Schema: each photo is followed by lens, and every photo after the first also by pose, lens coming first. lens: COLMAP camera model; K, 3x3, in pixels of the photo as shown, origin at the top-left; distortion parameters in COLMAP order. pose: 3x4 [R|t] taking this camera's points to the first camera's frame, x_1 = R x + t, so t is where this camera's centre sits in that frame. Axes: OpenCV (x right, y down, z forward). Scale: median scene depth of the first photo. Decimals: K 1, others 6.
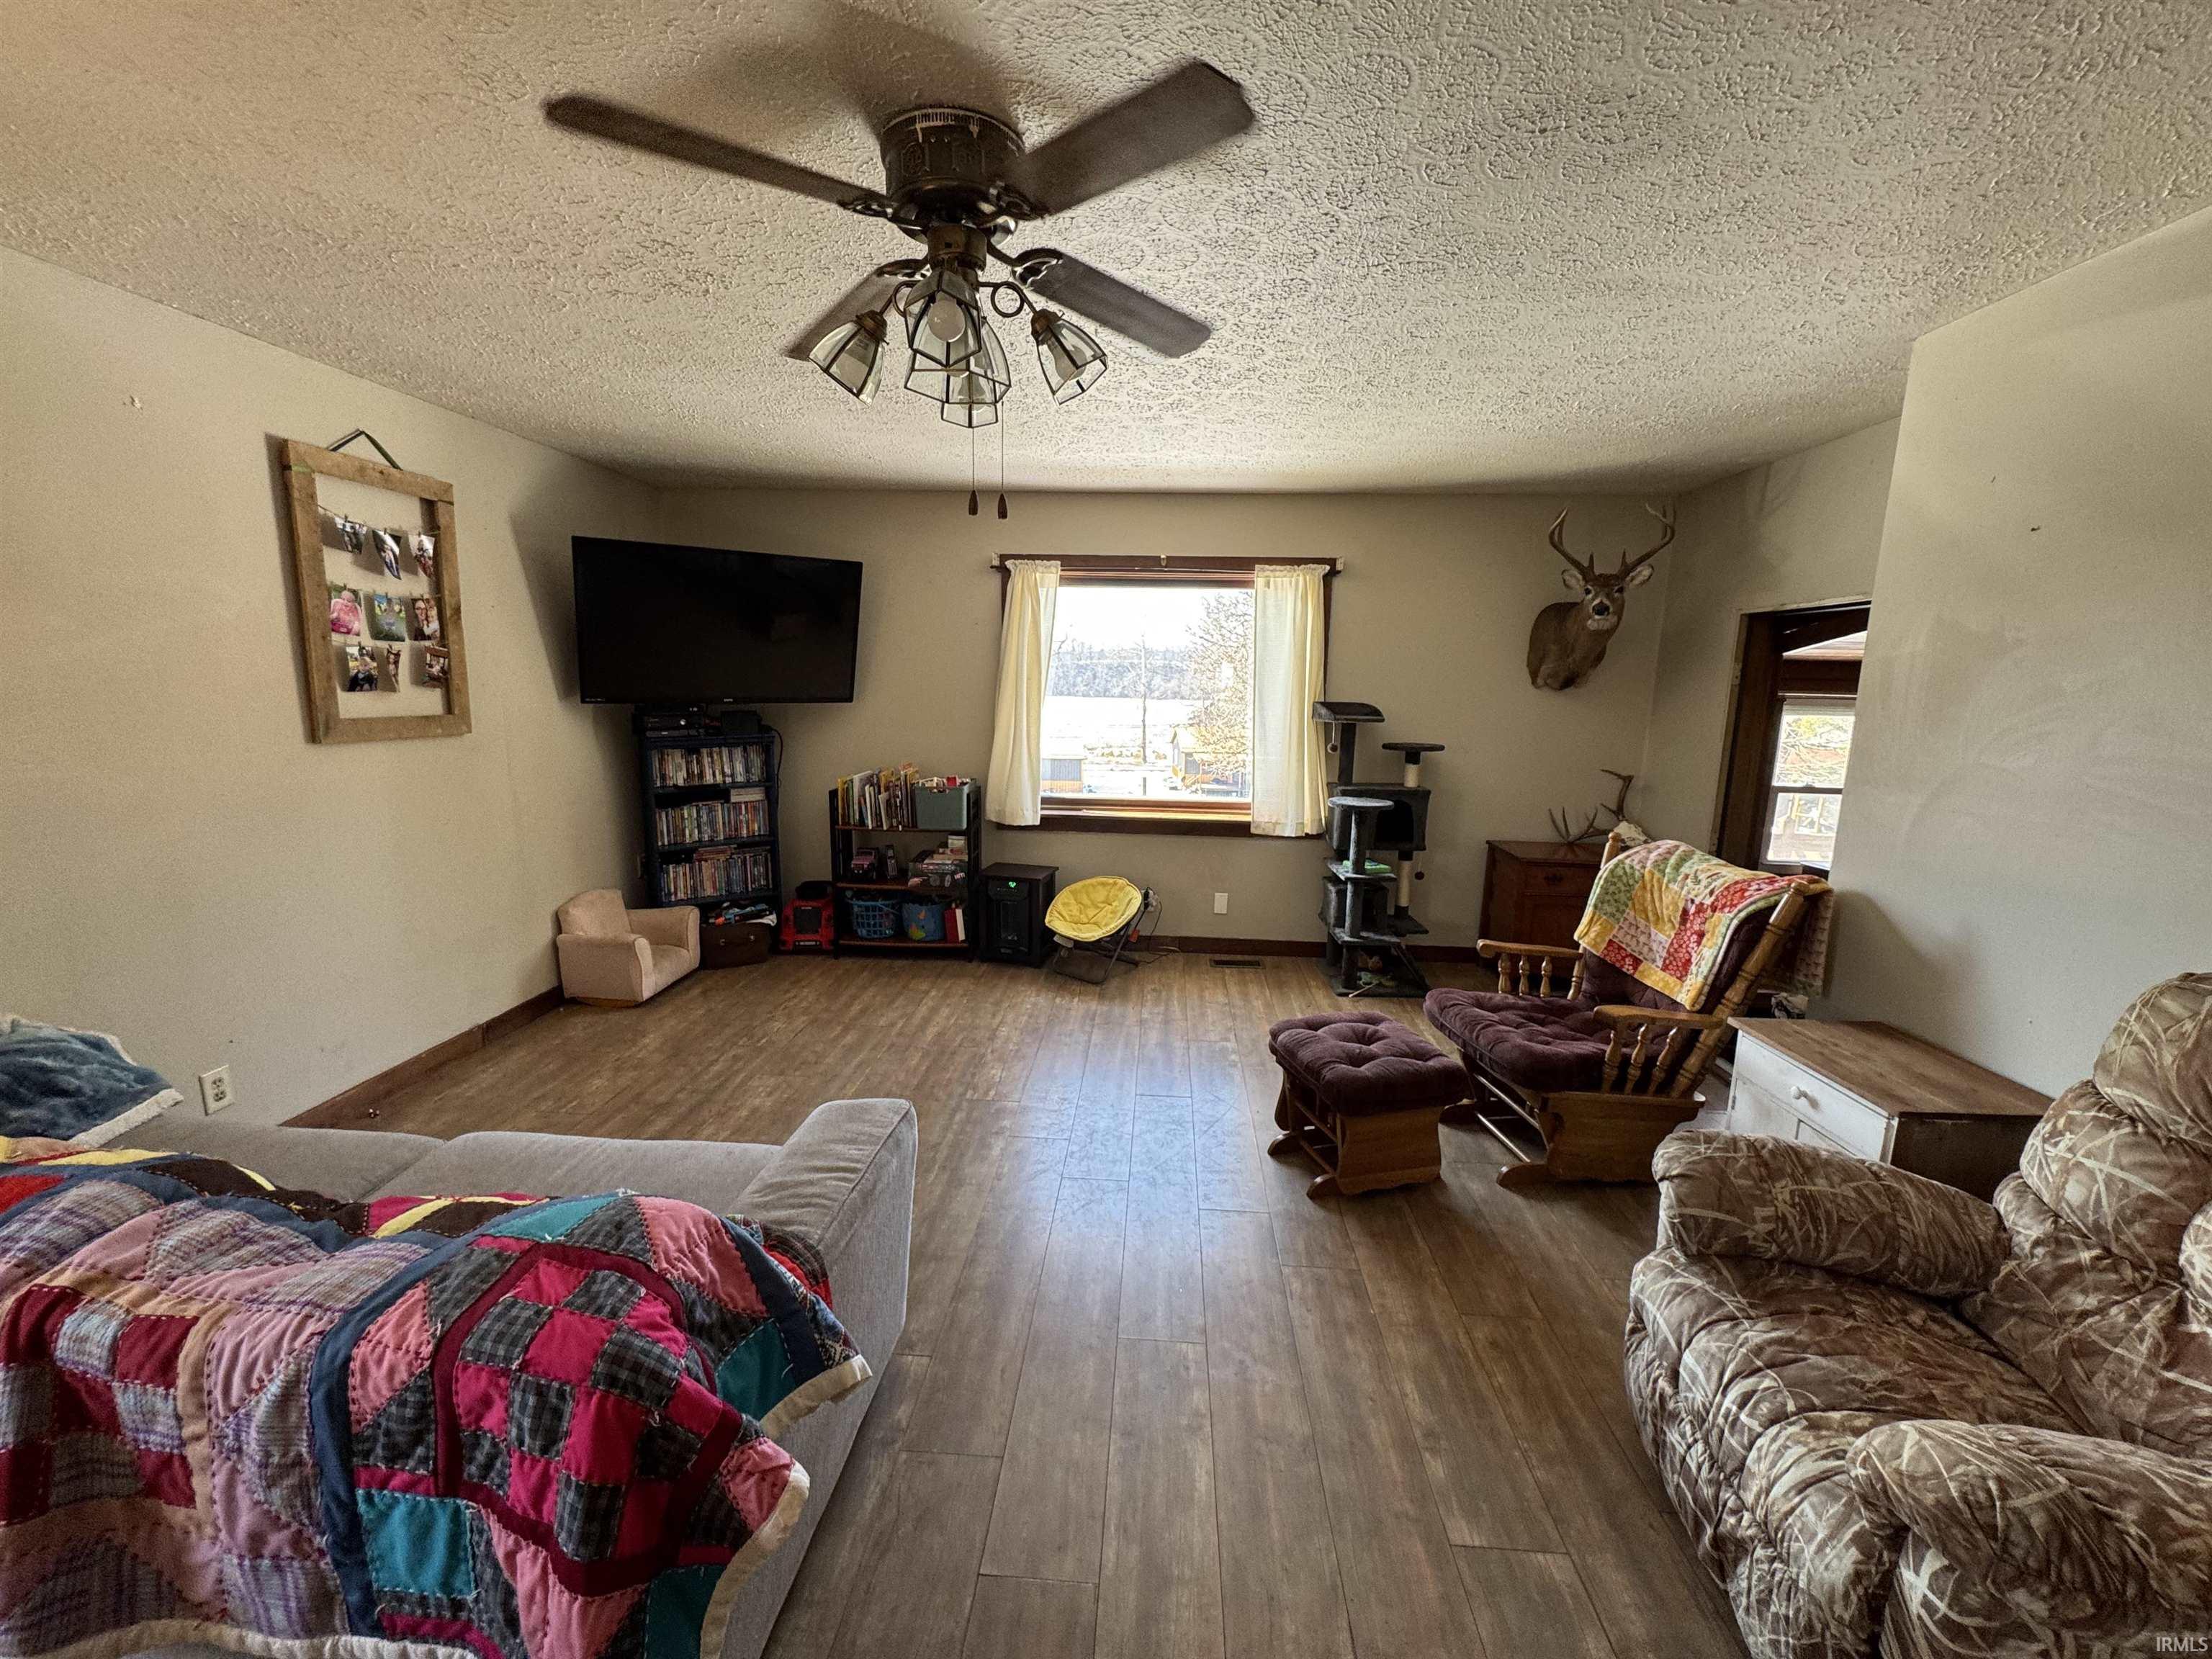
lens RADIAL K [[880.0, 0, 1107.7], [0, 880.0, 829.0], [0, 0, 1]] dist [-0.003556, -0.000386]
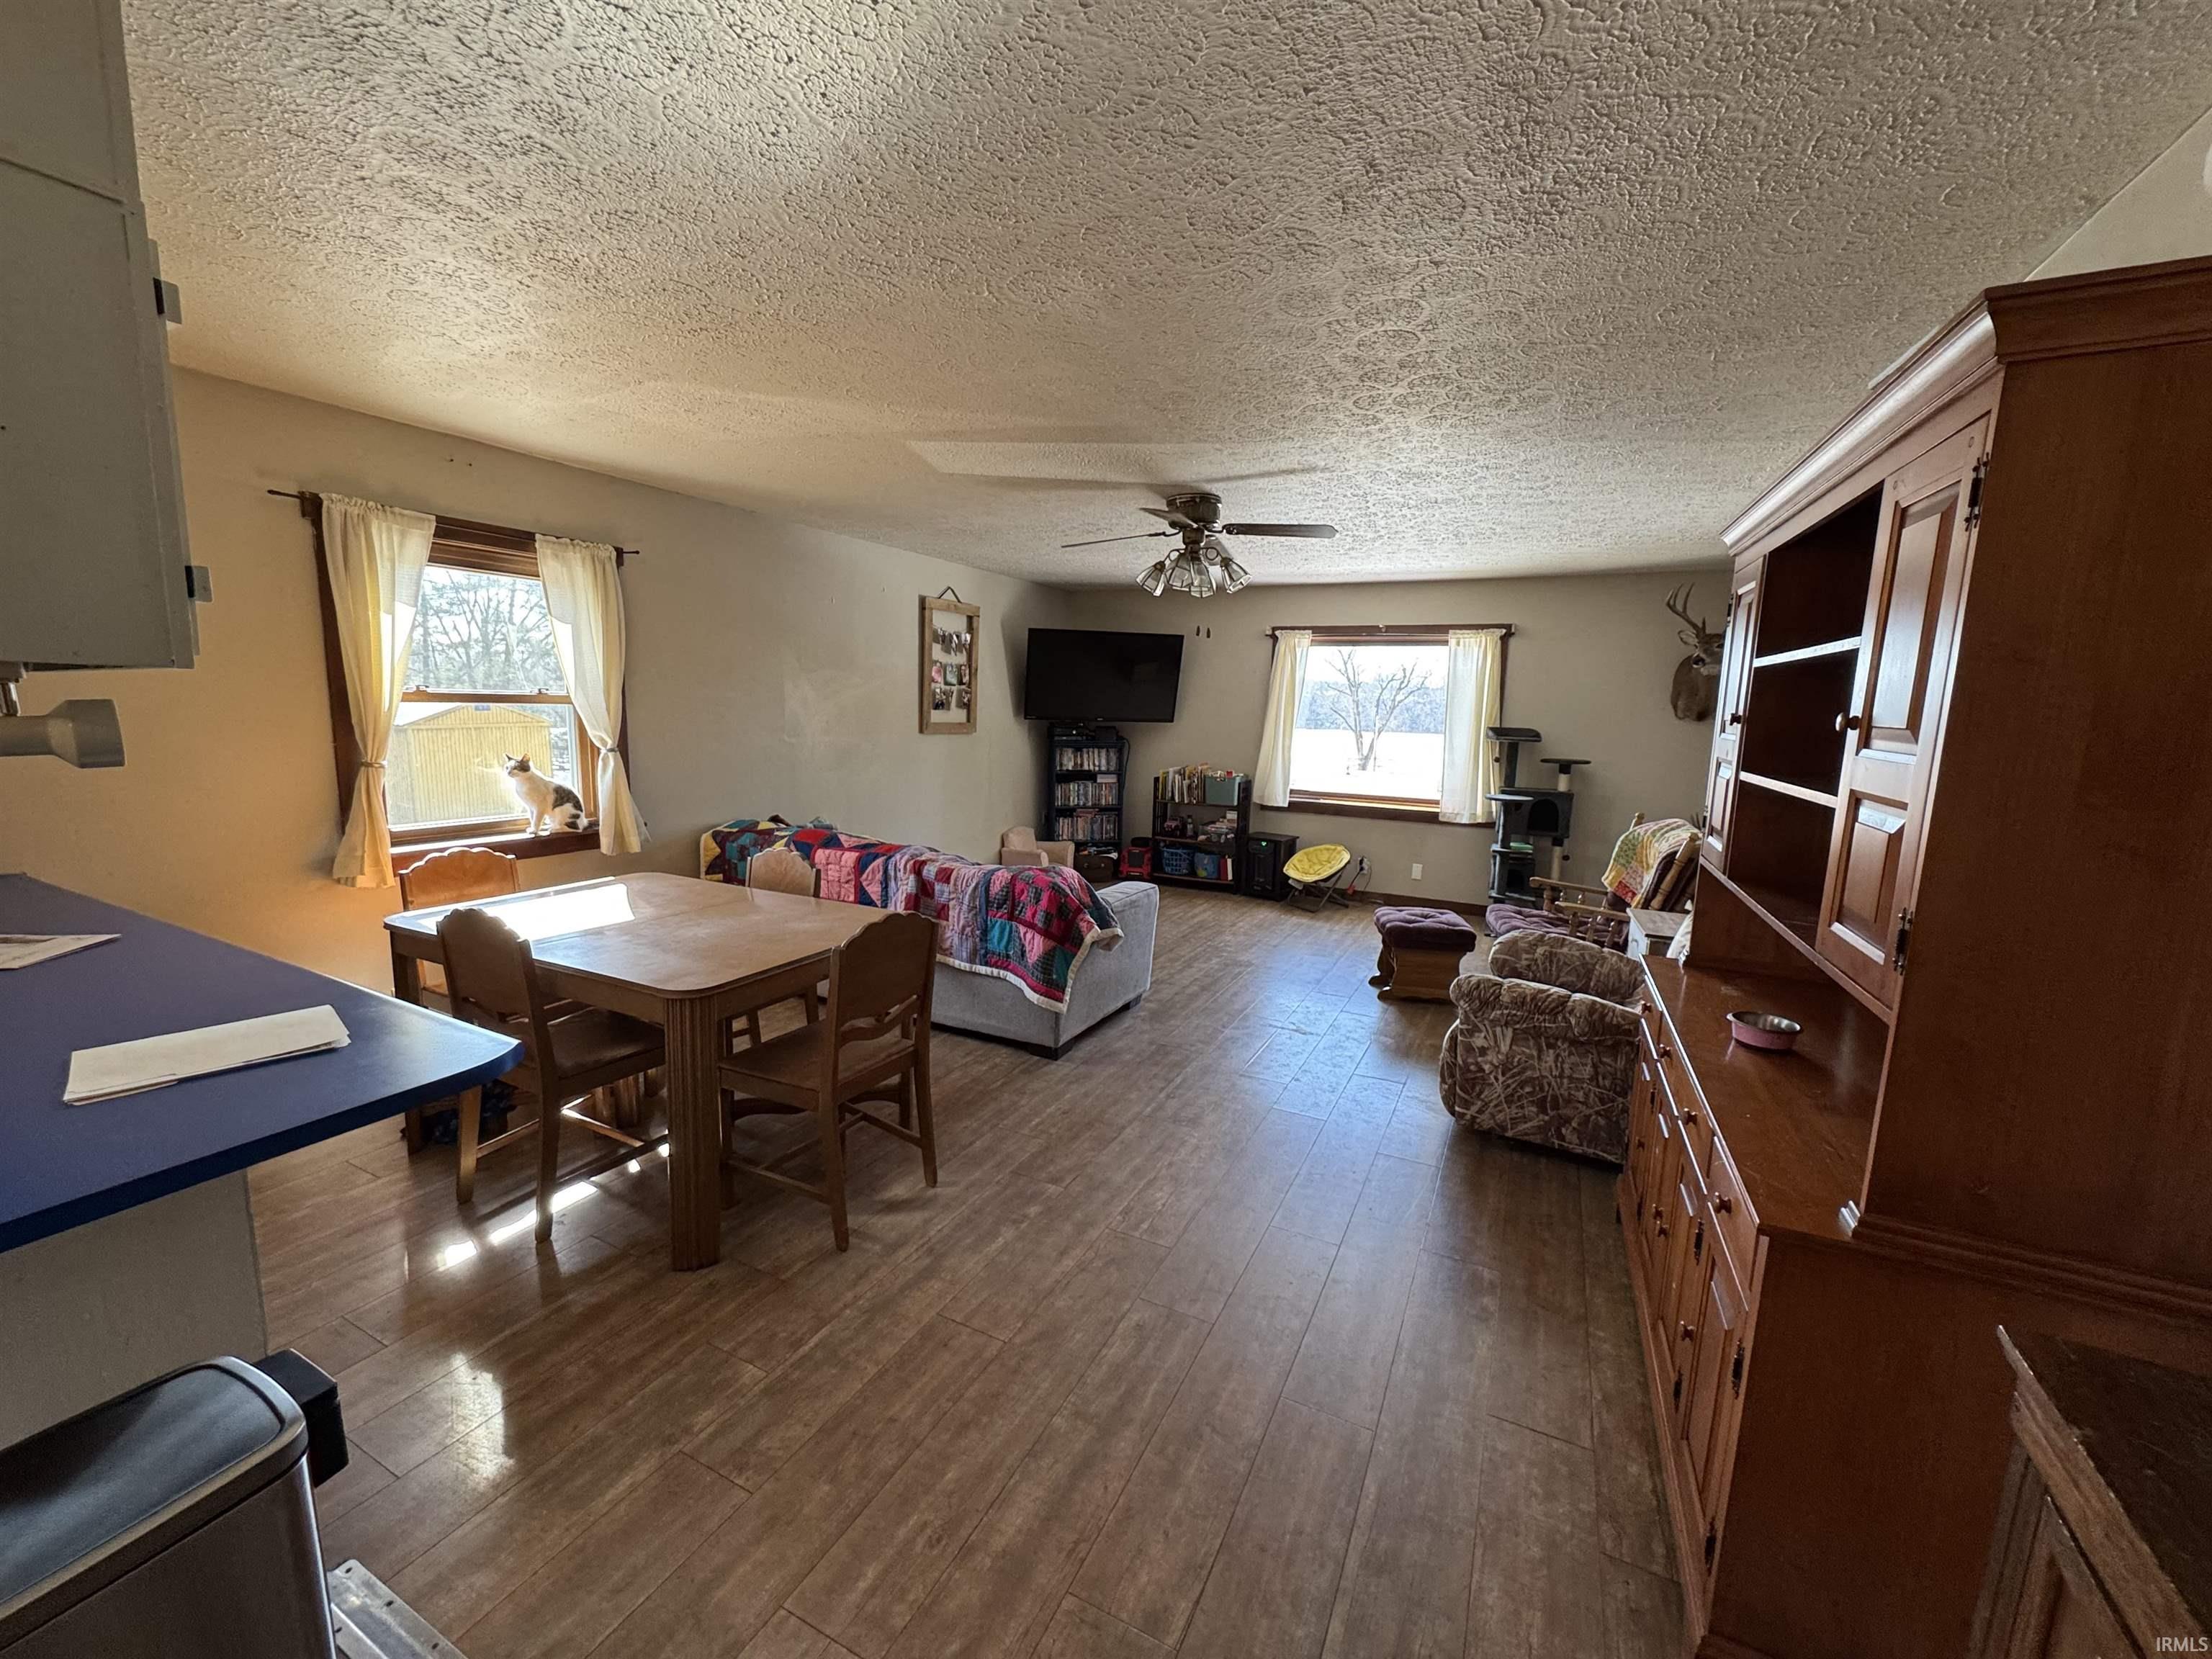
lens RADIAL K [[878.7, 0, 1106.0], [0, 878.7, 829.5], [0, 0, 1]] dist [-0.000337, -0.000202]
pose [[0.920265, 0.062423, -0.386286, 0.226162], [-0.076920, 0.996791, -0.022171, 0.094208], [0.383662, 0.050116, 0.922113, -0.501887]]
